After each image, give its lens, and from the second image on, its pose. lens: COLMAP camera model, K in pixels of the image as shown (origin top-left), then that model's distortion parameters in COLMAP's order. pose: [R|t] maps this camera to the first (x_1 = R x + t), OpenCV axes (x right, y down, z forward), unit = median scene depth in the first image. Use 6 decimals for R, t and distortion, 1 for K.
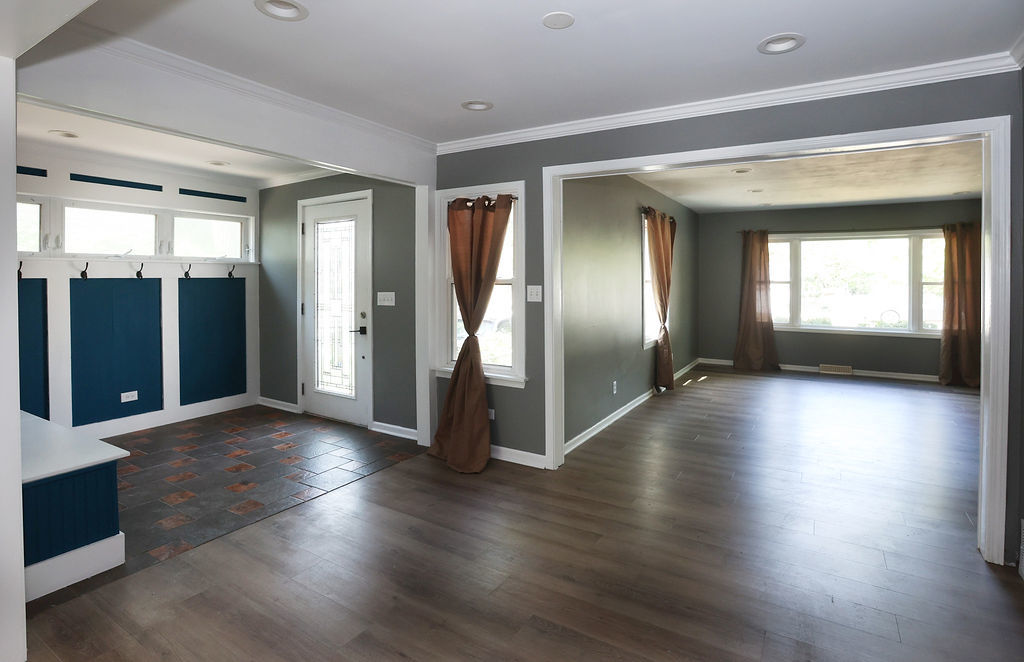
lens RADIAL K [[511.4, 0, 525.4], [0, 511.4, 284.6], [0, 0, 1]] dist [-0.005603, -0.000390]
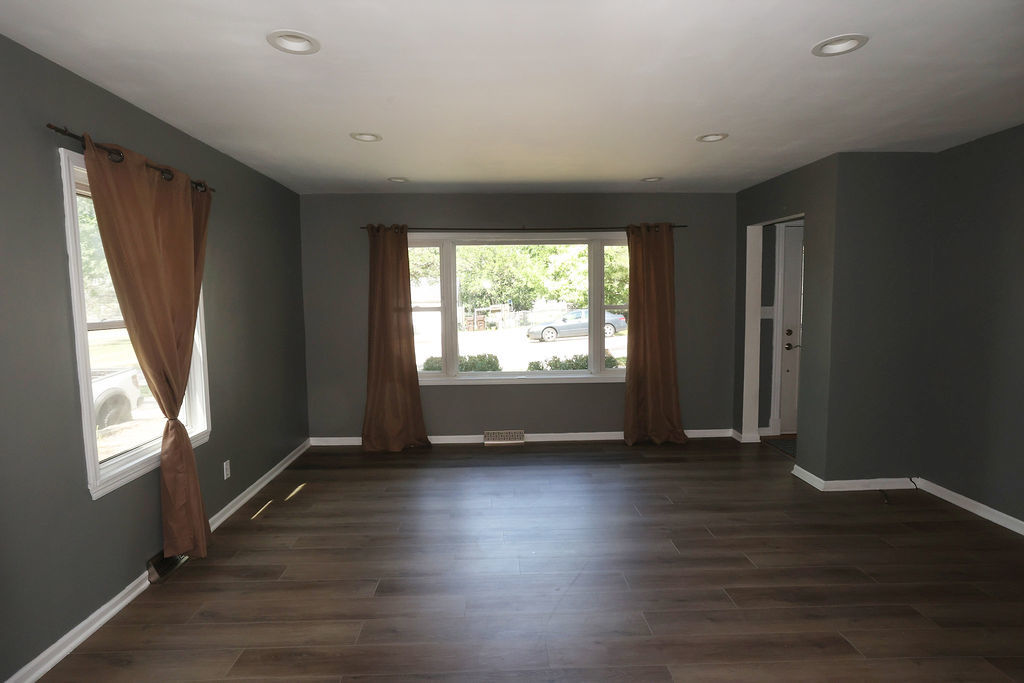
lens RADIAL K [[586.2, 0, 511.8], [0, 586.2, 342.8], [0, 0, 1]] dist [-0.002792, -0.000099]
pose [[0.844824, -0.056431, 0.532060, 0.197566], [0.019964, 0.997055, 0.074049, -0.014849], [-0.534671, -0.051937, 0.843463, 0.327573]]
